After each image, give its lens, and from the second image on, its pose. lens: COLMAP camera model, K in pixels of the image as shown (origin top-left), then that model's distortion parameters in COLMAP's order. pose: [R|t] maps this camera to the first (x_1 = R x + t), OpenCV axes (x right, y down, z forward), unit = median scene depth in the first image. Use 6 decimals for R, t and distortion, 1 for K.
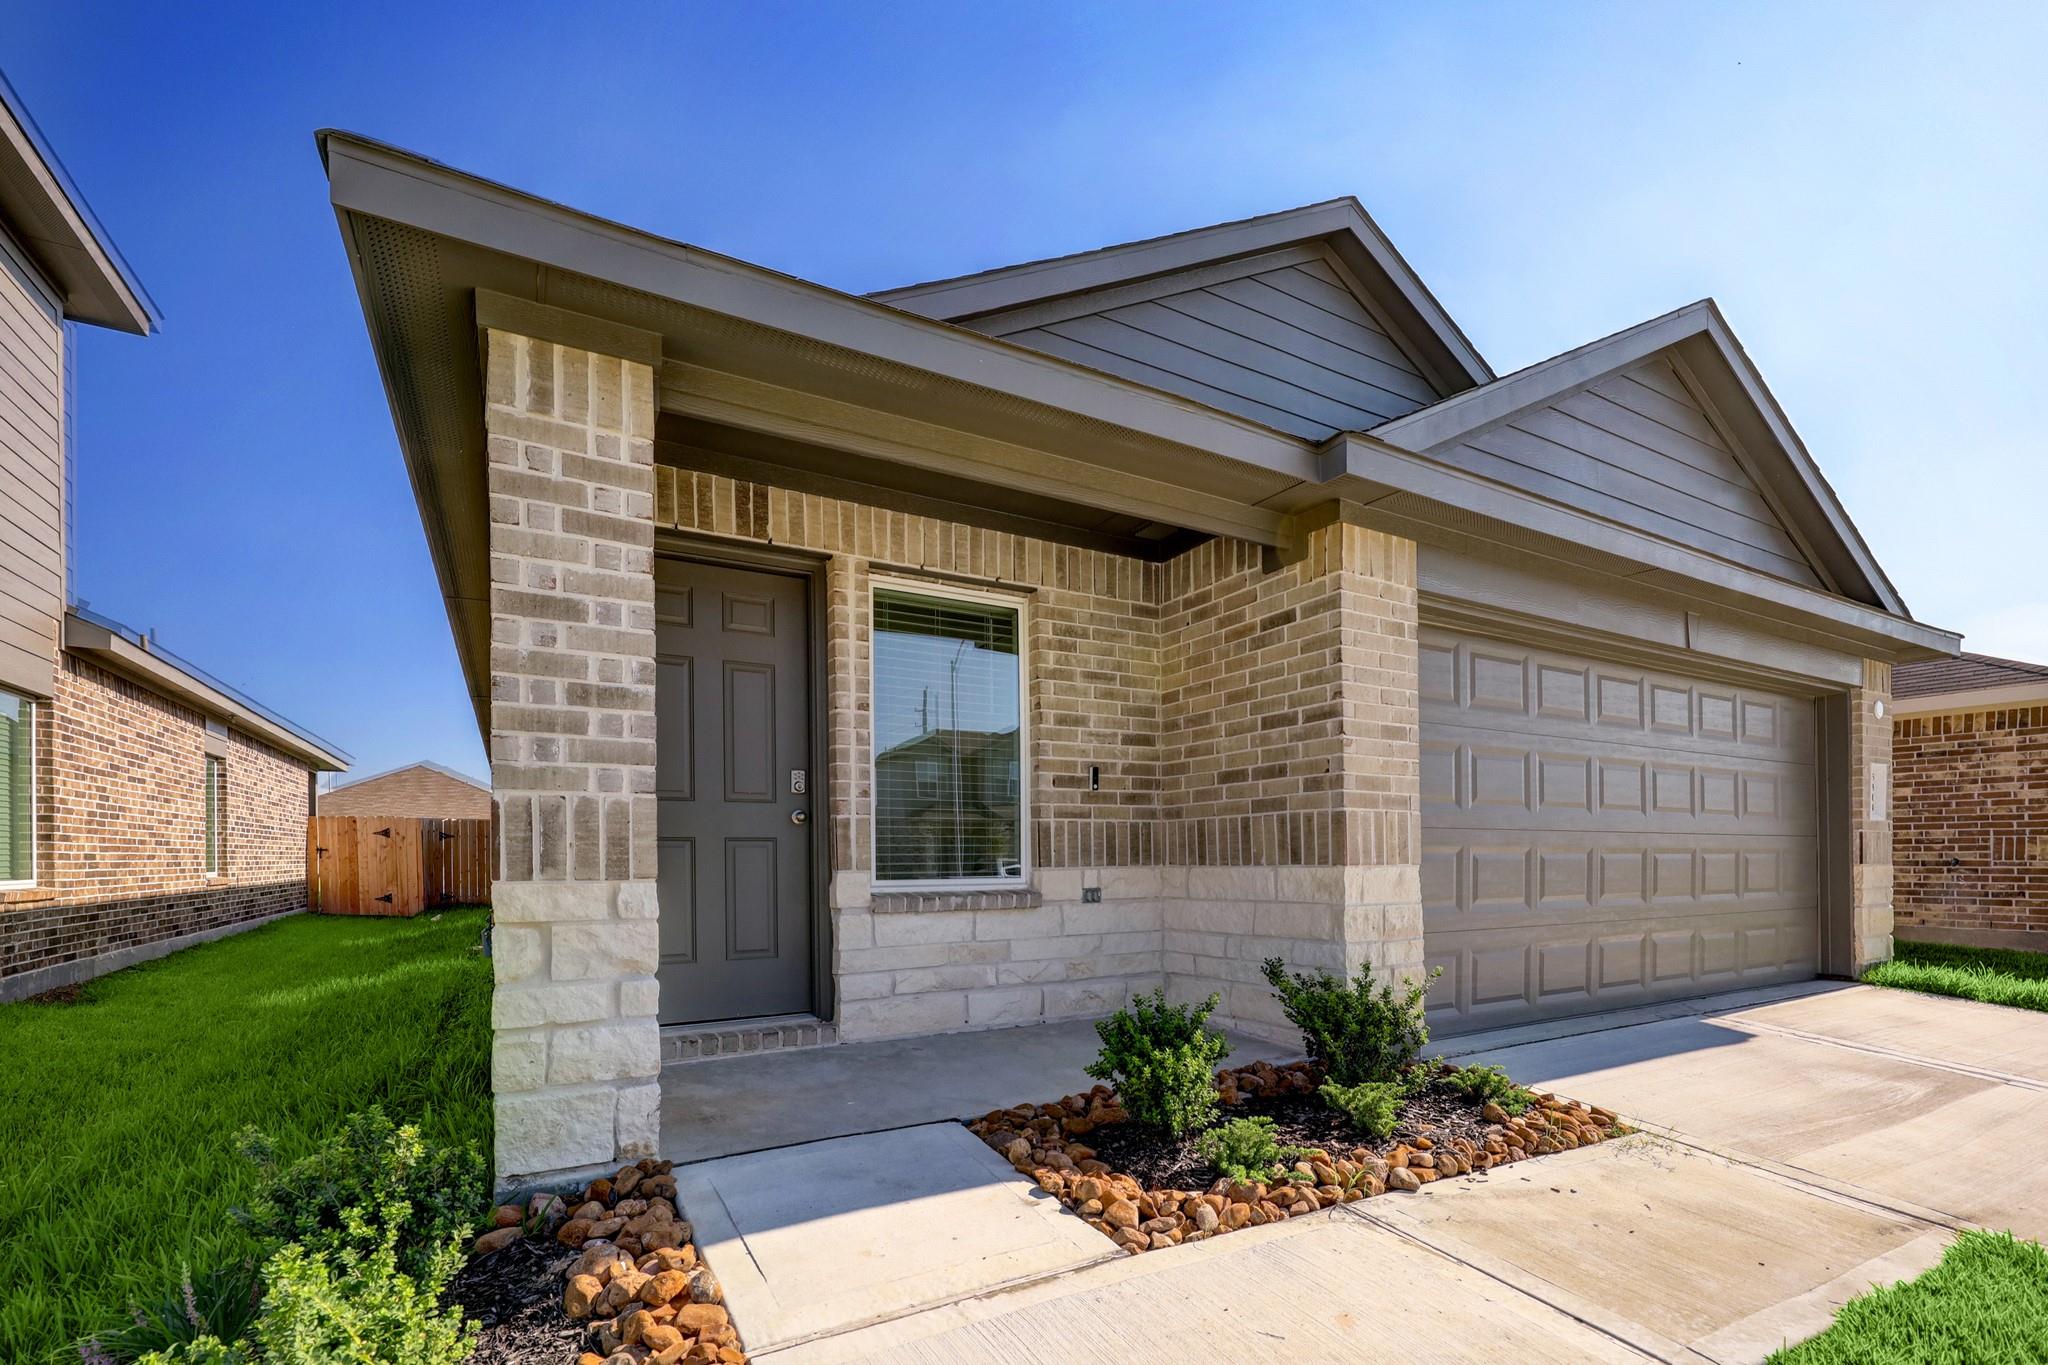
lens RADIAL K [[838.6, 0, 1026.1], [0, 838.6, 796.4], [0, 0, 1]] dist [-0.000788, -0.000150]
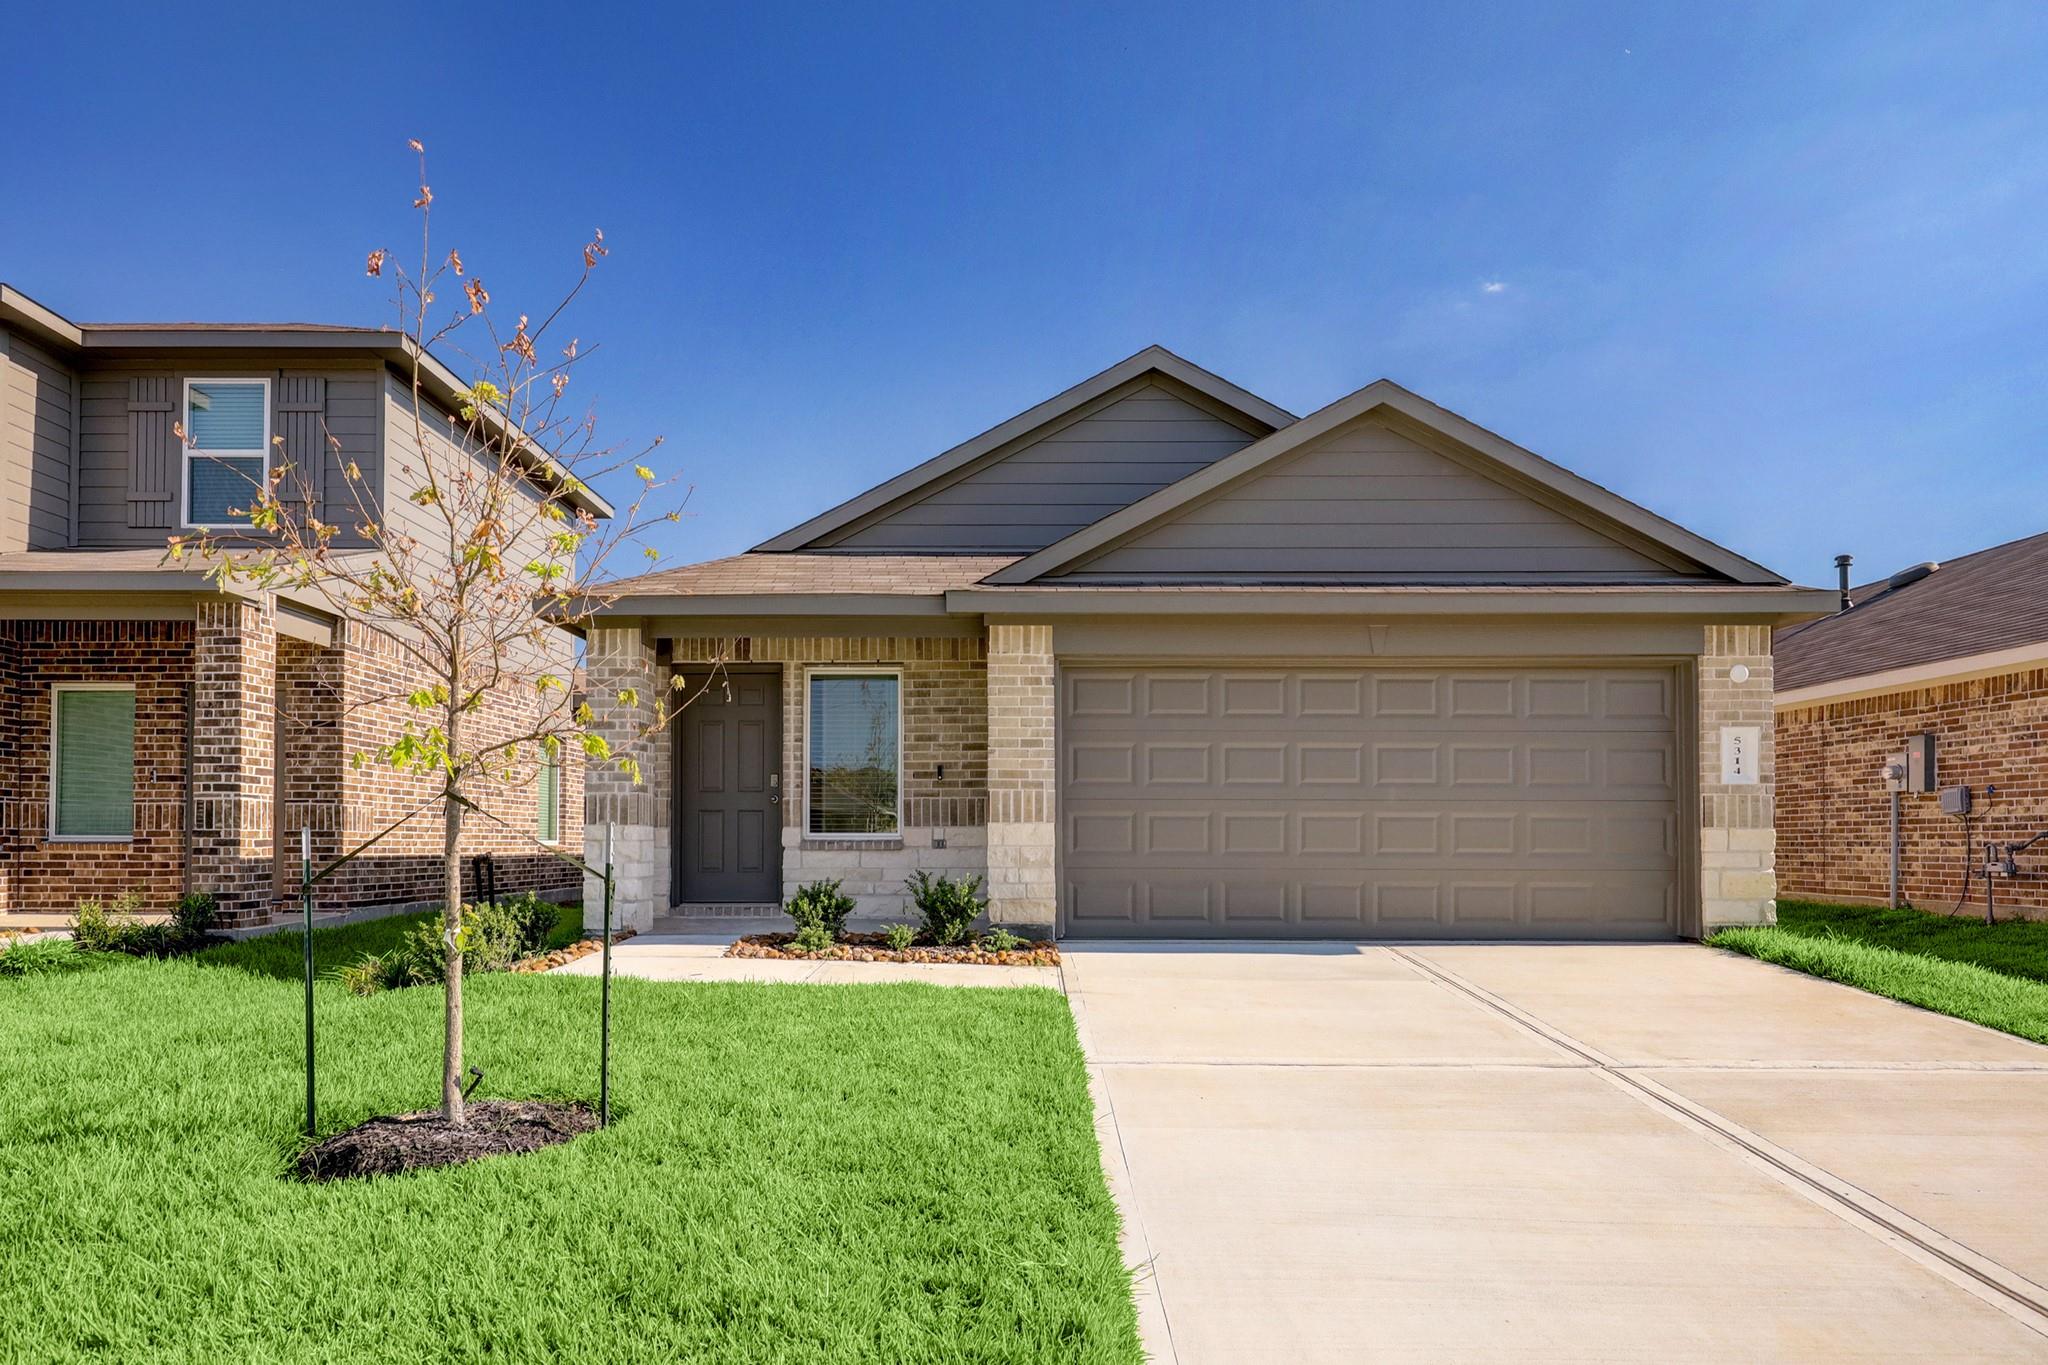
lens RADIAL K [[1005.4, 0, 1035.7], [0, 1005.4, 692.1], [0, 0, 1]] dist [0.003429, 0.000524]
pose [[0.876442, -0.066228, -0.476931, 1.216603], [0.029818, 0.996060, -0.083521, -0.008167], [0.480583, 0.058980, 0.874964, -0.656881]]
